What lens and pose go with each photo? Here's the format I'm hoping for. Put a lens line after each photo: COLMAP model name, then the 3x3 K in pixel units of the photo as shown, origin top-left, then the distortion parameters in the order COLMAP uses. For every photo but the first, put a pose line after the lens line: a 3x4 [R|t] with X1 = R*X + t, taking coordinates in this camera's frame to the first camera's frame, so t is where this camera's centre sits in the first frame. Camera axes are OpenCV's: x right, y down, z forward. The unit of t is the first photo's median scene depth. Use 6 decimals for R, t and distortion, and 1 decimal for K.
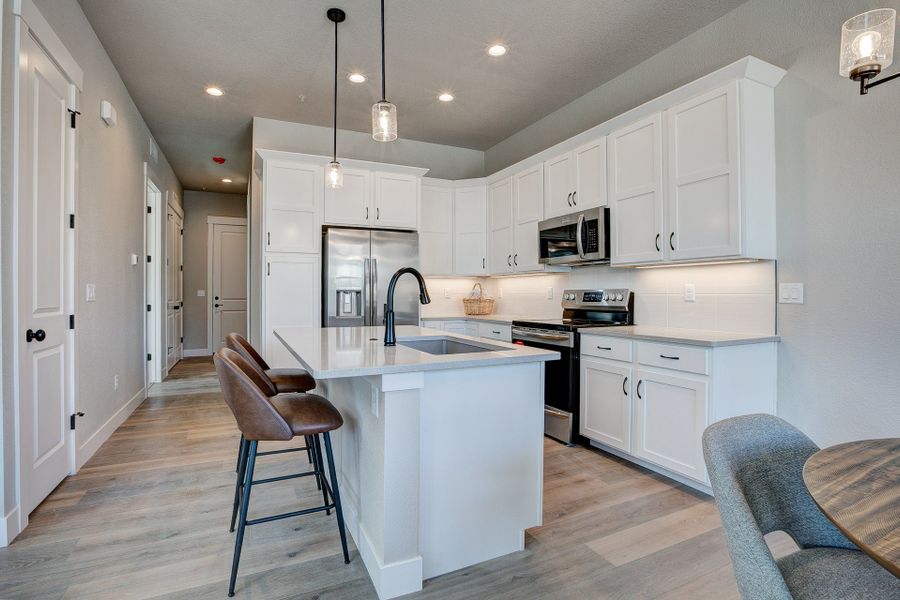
lens RADIAL K [[415.4, 0, 430.2], [0, 415.4, 290.5], [0, 0, 1]] dist [-0.052052, 0.020522]
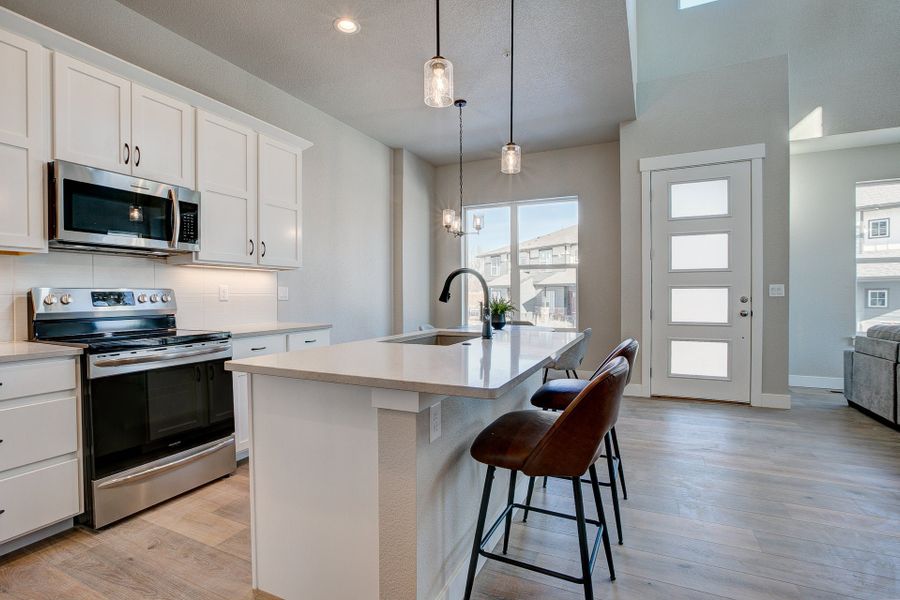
lens RADIAL K [[423.8, 0, 450.0], [0, 423.8, 300.0], [0, 0, 1]] dist [-0.011870, 0.001368]
pose [[-0.645754, -0.008135, 0.763502, -0.580386], [-0.002396, 0.999960, 0.008628, 0.011943], [-0.763542, 0.003742, -0.645747, 1.149139]]
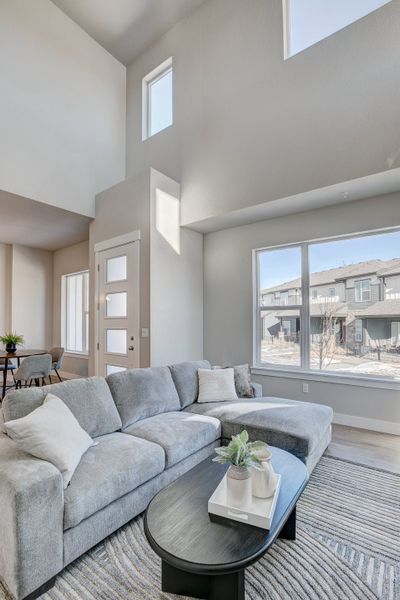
lens RADIAL K [[274.9, 0, 199.8], [0, 274.9, 318.0], [0, 0, 1]] dist [-0.023313, 0.000721]
pose [[-0.464387, 0.009503, 0.885582, -1.377088], [-0.005244, 0.999895, -0.013480, -0.054504], [-0.885617, -0.010904, -0.464288, -0.059210]]
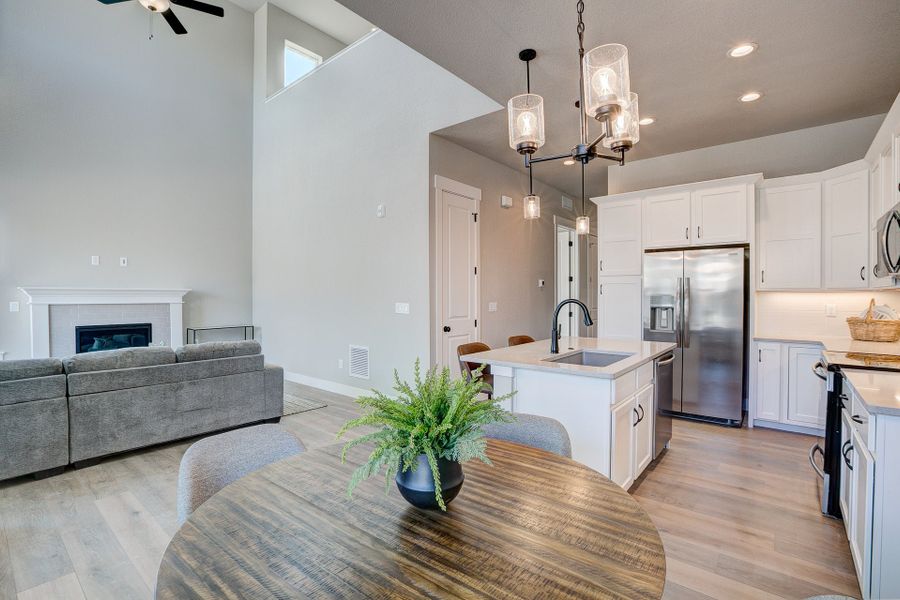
lens RADIAL K [[419.5, 0, 465.2], [0, 419.5, 299.8], [0, 0, 1]] dist [-0.050136, 0.016151]
pose [[0.454695, 0.012663, -0.890557, 0.676049], [0.006812, 0.999820, 0.017695, -0.052957], [0.890621, -0.014113, 0.454527, 0.032984]]
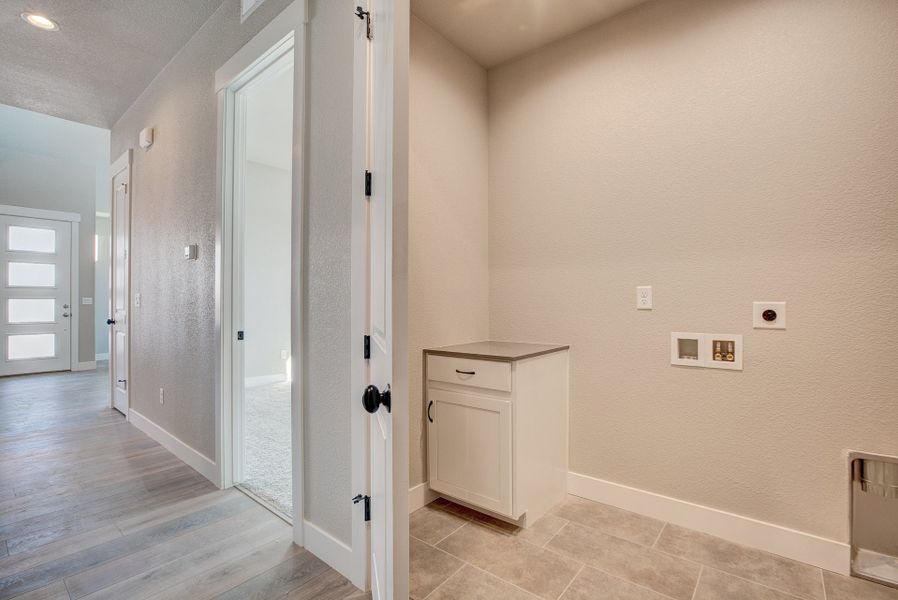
lens RADIAL K [[422.8, 0, 449.0], [0, 422.8, 300.0], [0, 0, 1]] dist [-0.011870, 0.001368]
pose [[-0.886937, -0.006771, -0.461841, -0.901242], [-0.001374, 0.999927, -0.012020, 0.009598], [0.461889, -0.010027, -0.886881, 2.349496]]
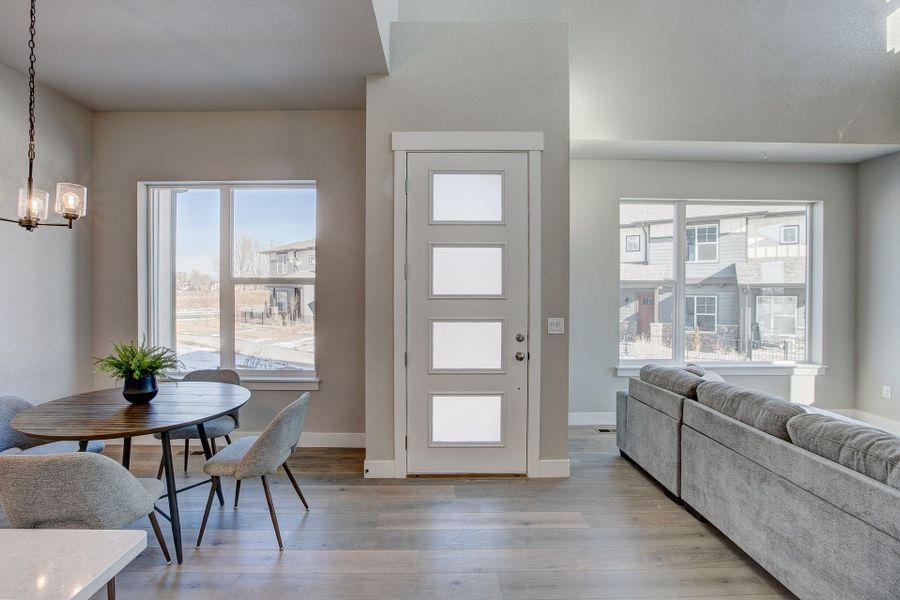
lens RADIAL K [[422.7, 0, 436.4], [0, 422.7, 298.3], [0, 0, 1]] dist [-0.028223, 0.001115]
pose [[-0.905875, -0.009837, 0.423431, -0.413761], [-0.006301, 0.999933, 0.009749, -0.077541], [-0.423498, 0.006163, -0.905876, 0.591339]]
